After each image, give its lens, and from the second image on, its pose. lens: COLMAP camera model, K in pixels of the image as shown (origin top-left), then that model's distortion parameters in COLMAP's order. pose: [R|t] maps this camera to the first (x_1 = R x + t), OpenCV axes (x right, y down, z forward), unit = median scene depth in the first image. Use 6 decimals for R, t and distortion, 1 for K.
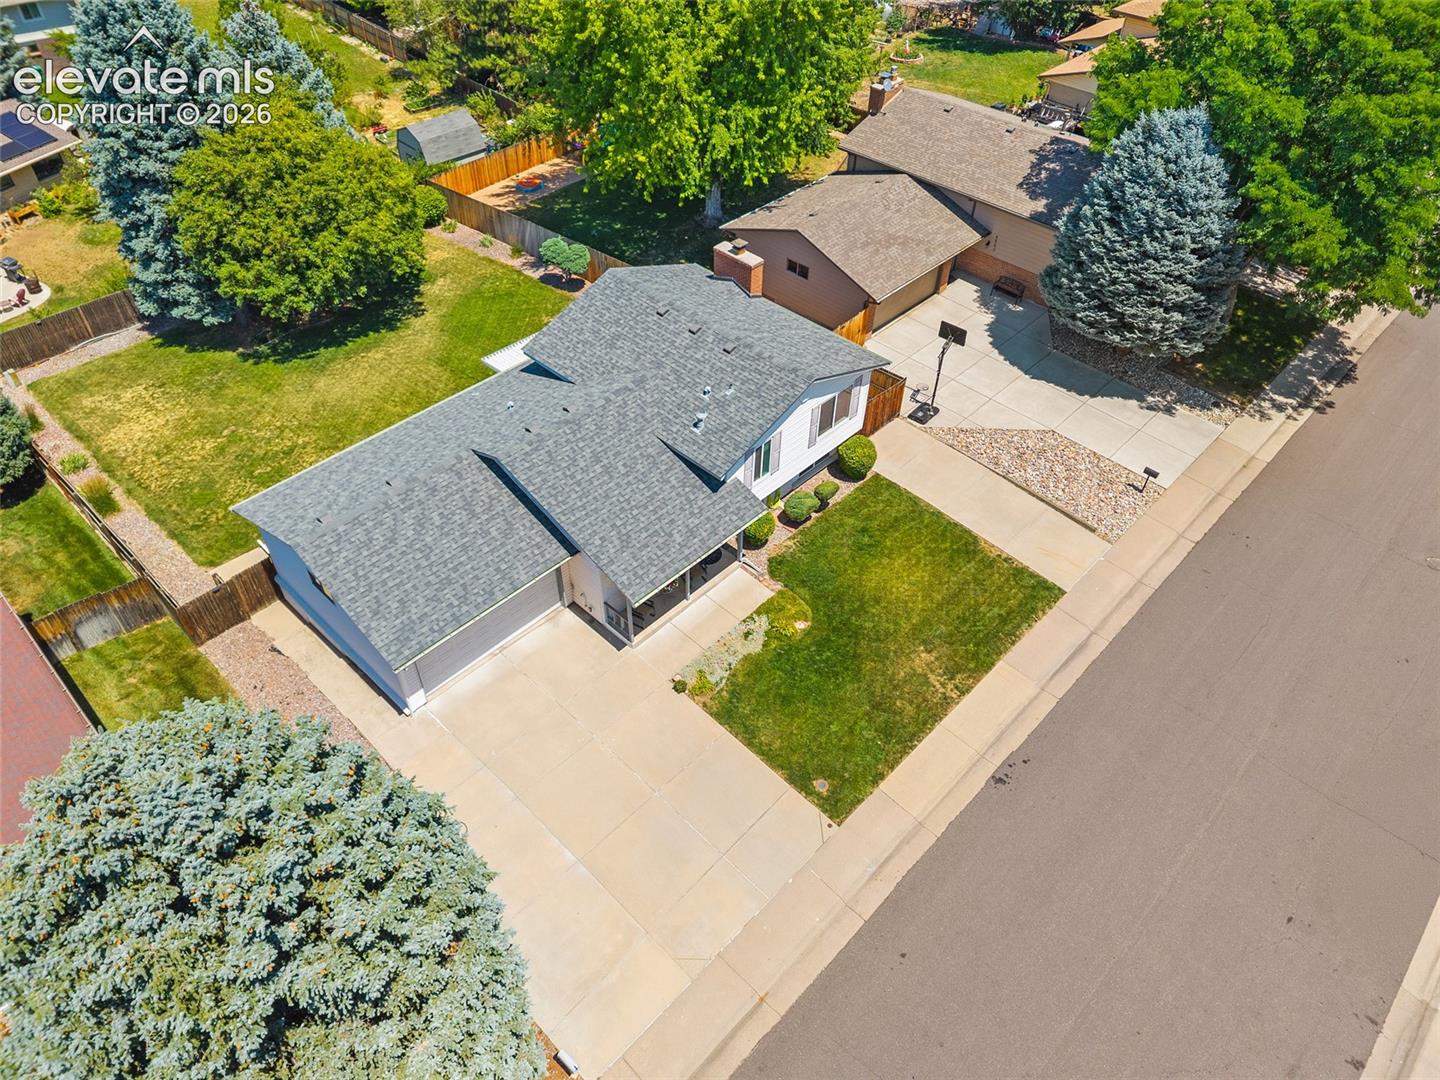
lens RADIAL K [[997.8, 0, 720.0], [0, 997.8, 540.0], [0, 0, 1]] dist [0.089722, -0.156052]
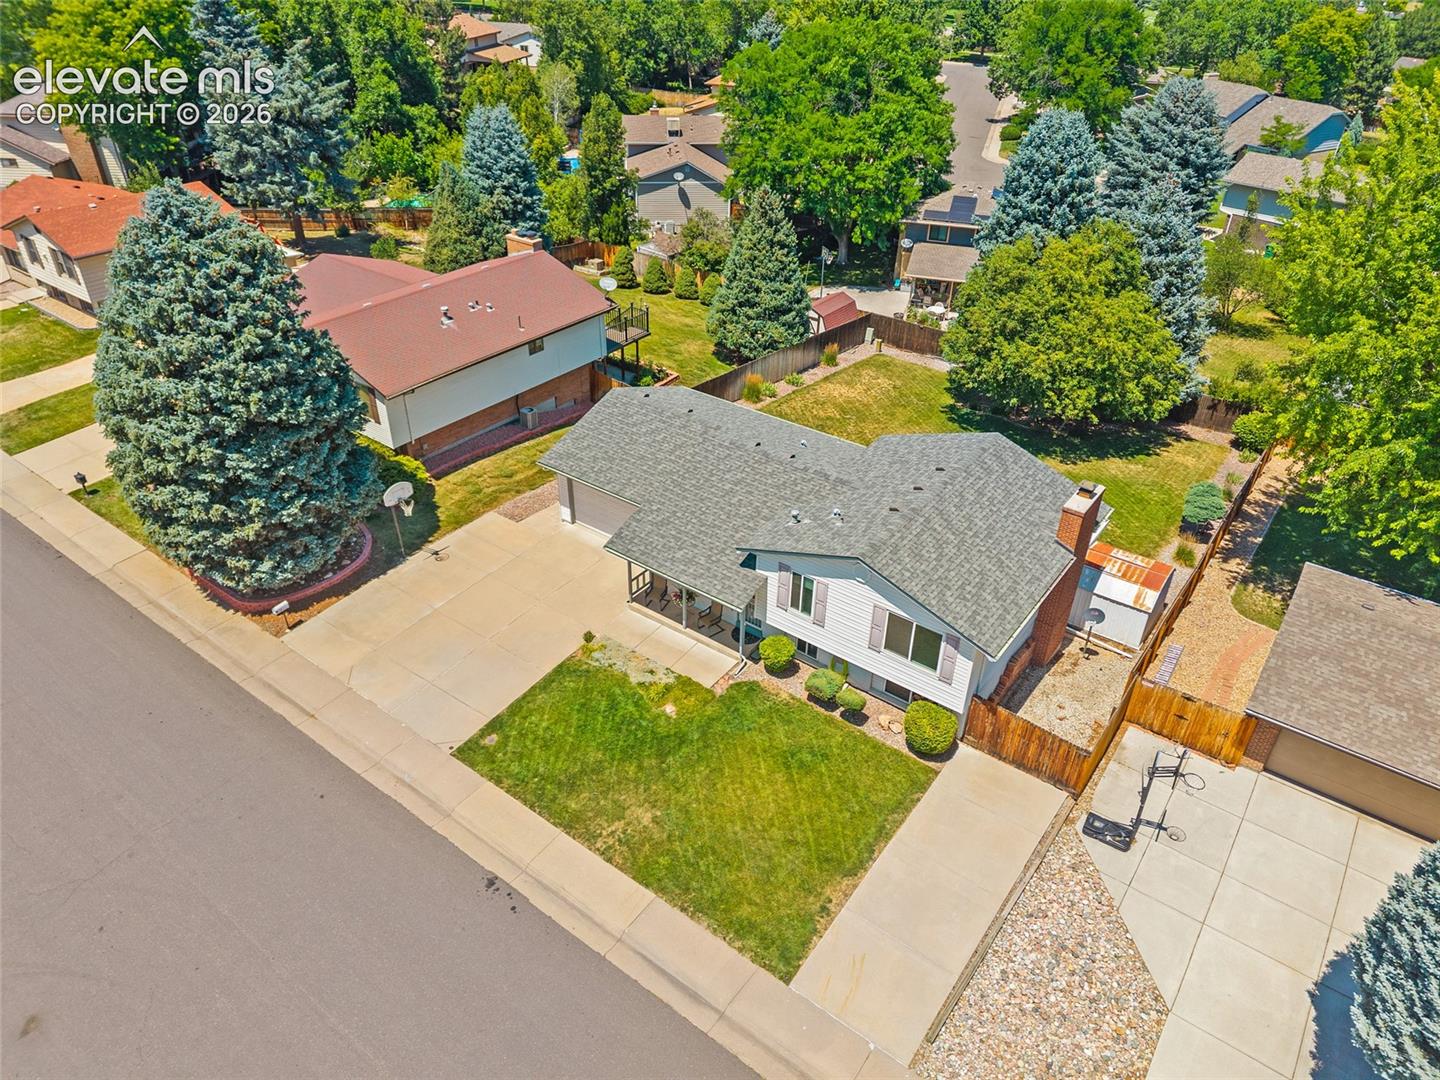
lens RADIAL K [[952.6, 0, 720.0], [0, 952.6, 540.0], [0, 0, 1]] dist [0.088594, -0.122423]
pose [[0.115086, 0.535998, -0.836338, 0.782060], [-0.684468, 0.652952, 0.324280, -0.364142], [0.719902, 0.535126, 0.442018, 0.511477]]
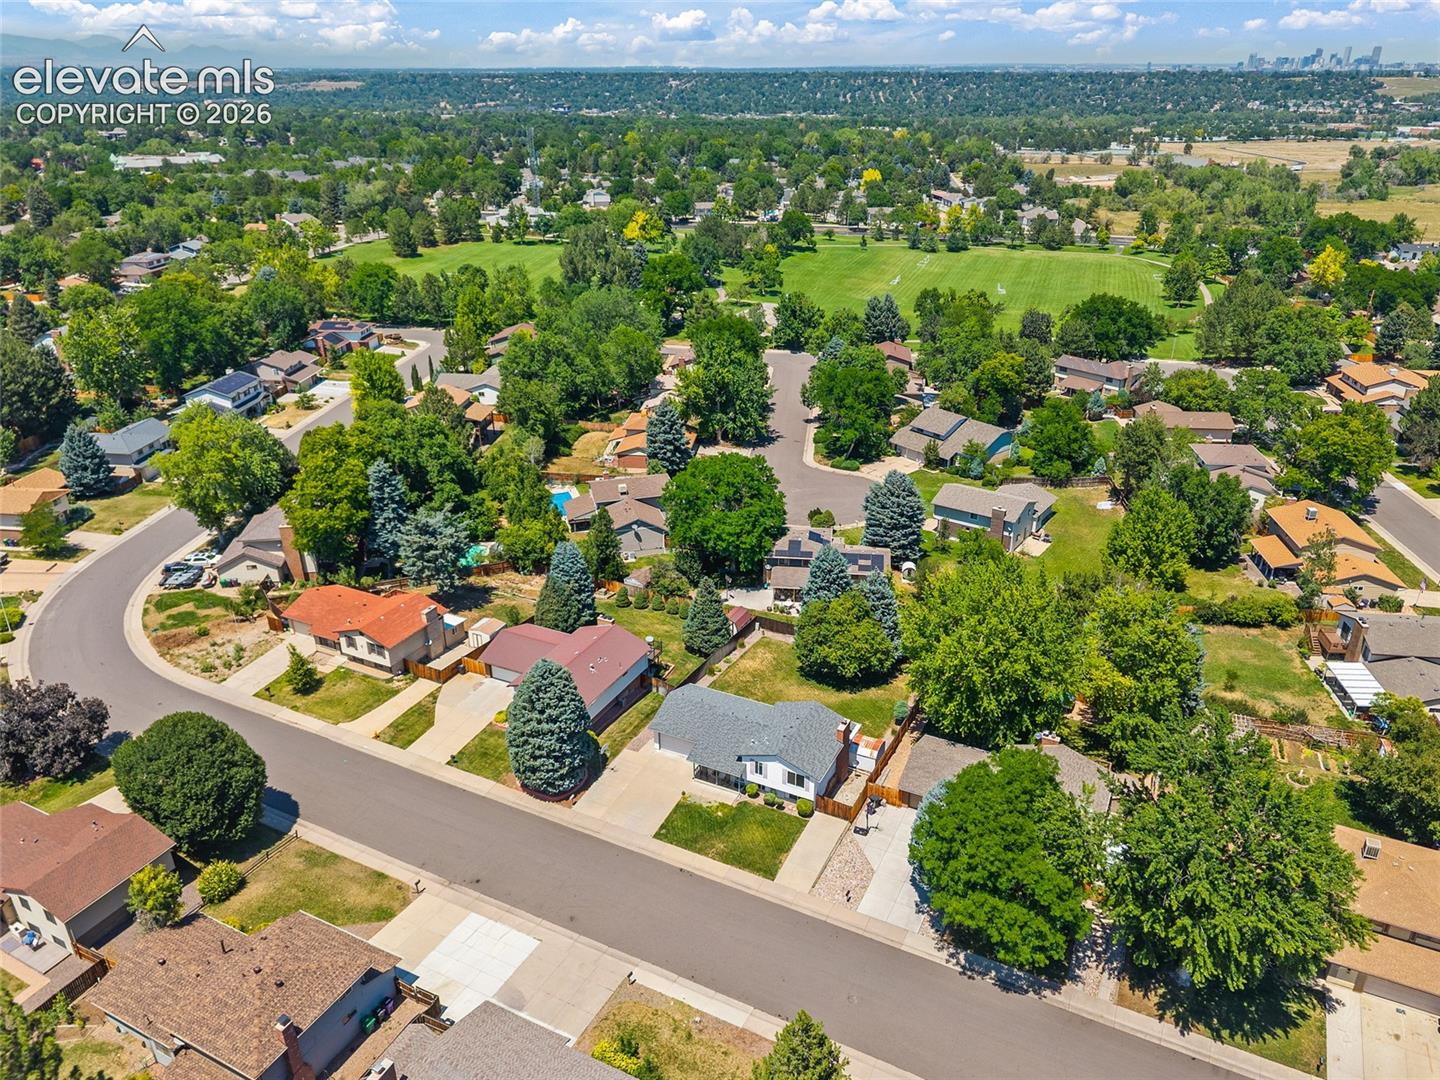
lens RADIAL K [[997.8, 0, 720.0], [0, 997.8, 540.0], [0, 0, 1]] dist [0.089722, -0.156052]
pose [[0.280344, 0.384527, -0.879515, 2.365302], [-0.639467, 0.758150, 0.127637, -0.902956], [0.715884, 0.526638, 0.458435, -0.795051]]
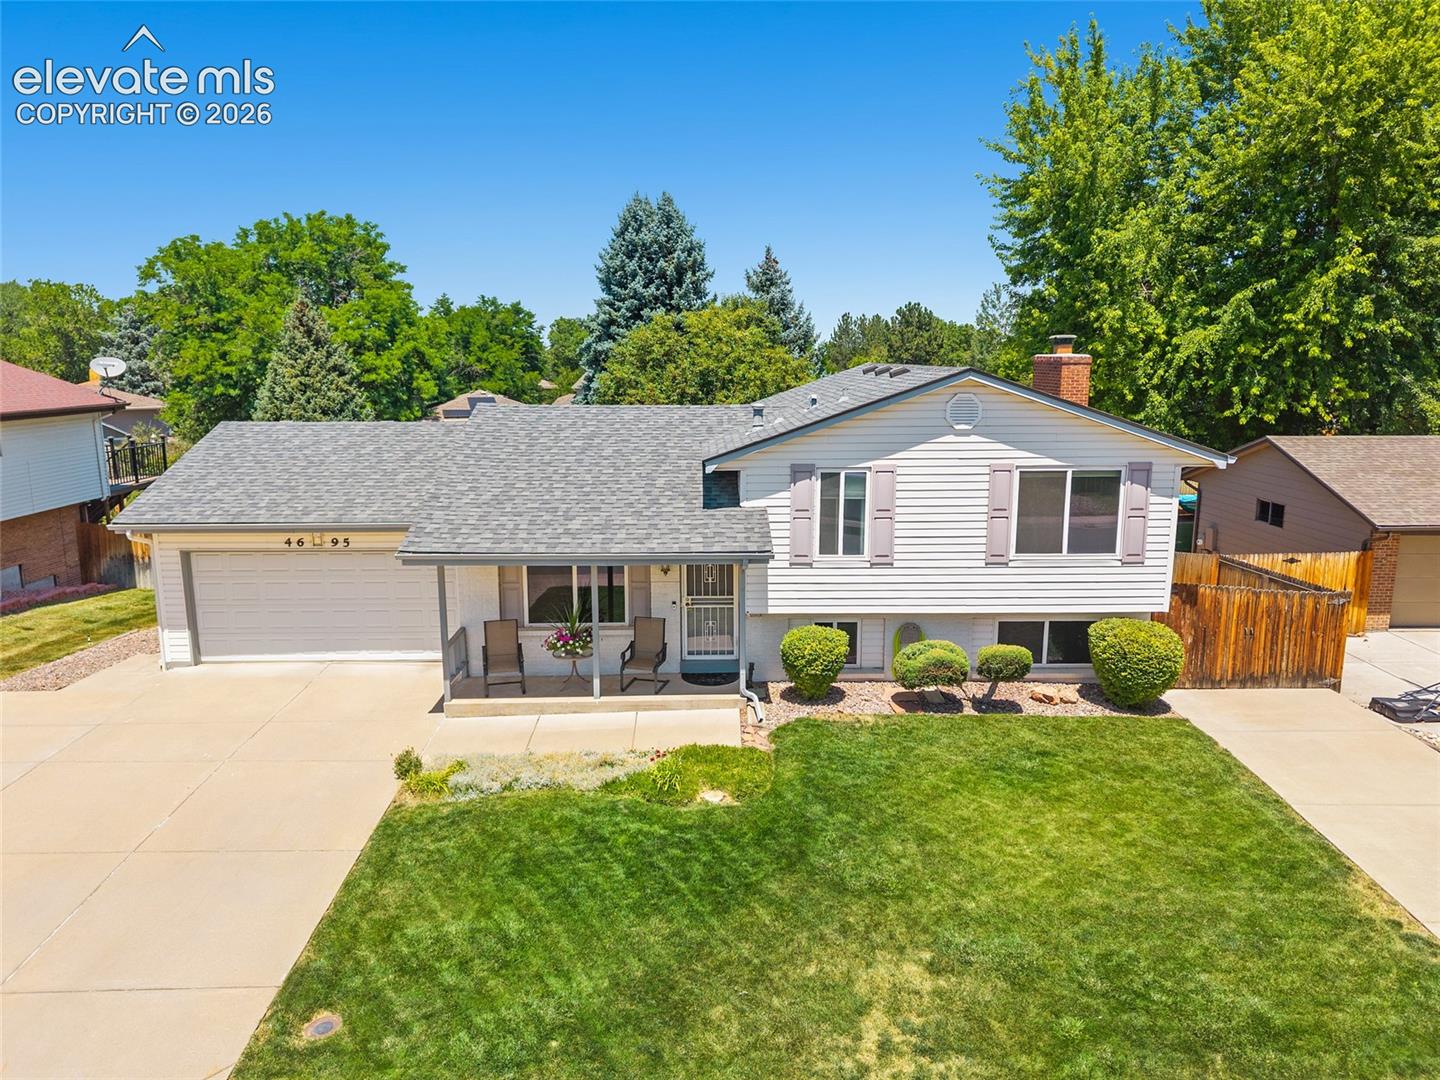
lens RADIAL K [[974.0, 0, 720.0], [0, 974.0, 540.0], [0, 0, 1]] dist [0.020008, -0.030092]
pose [[0.697977, 0.117079, -0.706485, 0.362068], [-0.477600, 0.811202, -0.337416, 0.134068], [0.533597, 0.572926, 0.622117, 0.660640]]
